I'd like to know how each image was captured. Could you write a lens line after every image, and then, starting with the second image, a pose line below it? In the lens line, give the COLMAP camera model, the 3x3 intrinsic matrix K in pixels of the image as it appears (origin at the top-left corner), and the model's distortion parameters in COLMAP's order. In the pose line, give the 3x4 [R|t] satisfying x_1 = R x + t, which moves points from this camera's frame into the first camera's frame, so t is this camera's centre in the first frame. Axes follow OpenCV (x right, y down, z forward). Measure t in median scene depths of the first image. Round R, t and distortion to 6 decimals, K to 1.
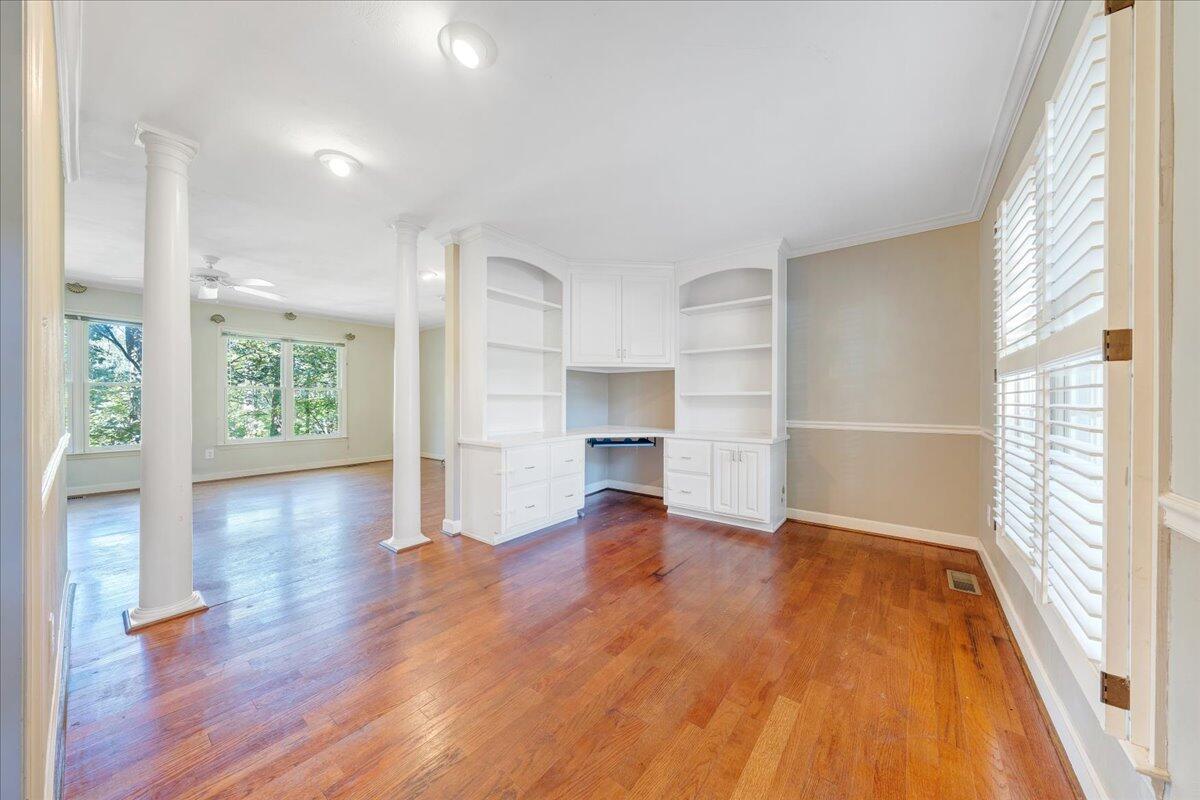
lens RADIAL K [[408.3, 0, 597.1], [0, 408.3, 402.3], [0, 0, 1]] dist [-0.001511, 0.000532]
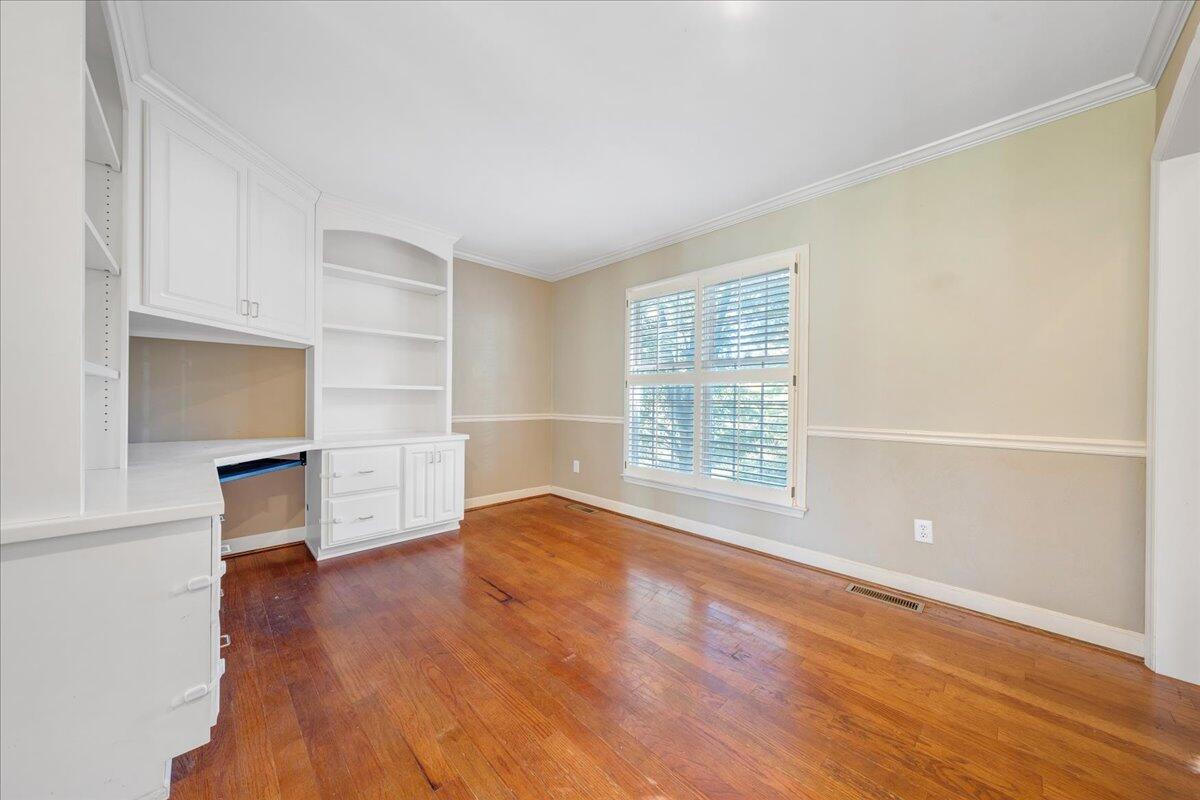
lens RADIAL K [[408.3, 0, 598.3], [0, 408.3, 399.5], [0, 0, 1]] dist [-0.001511, 0.000532]
pose [[0.114843, -0.004479, 0.993374, -0.494431], [-0.008520, 0.999949, 0.005494, -0.004362], [-0.993347, -0.009095, 0.114799, 0.521130]]
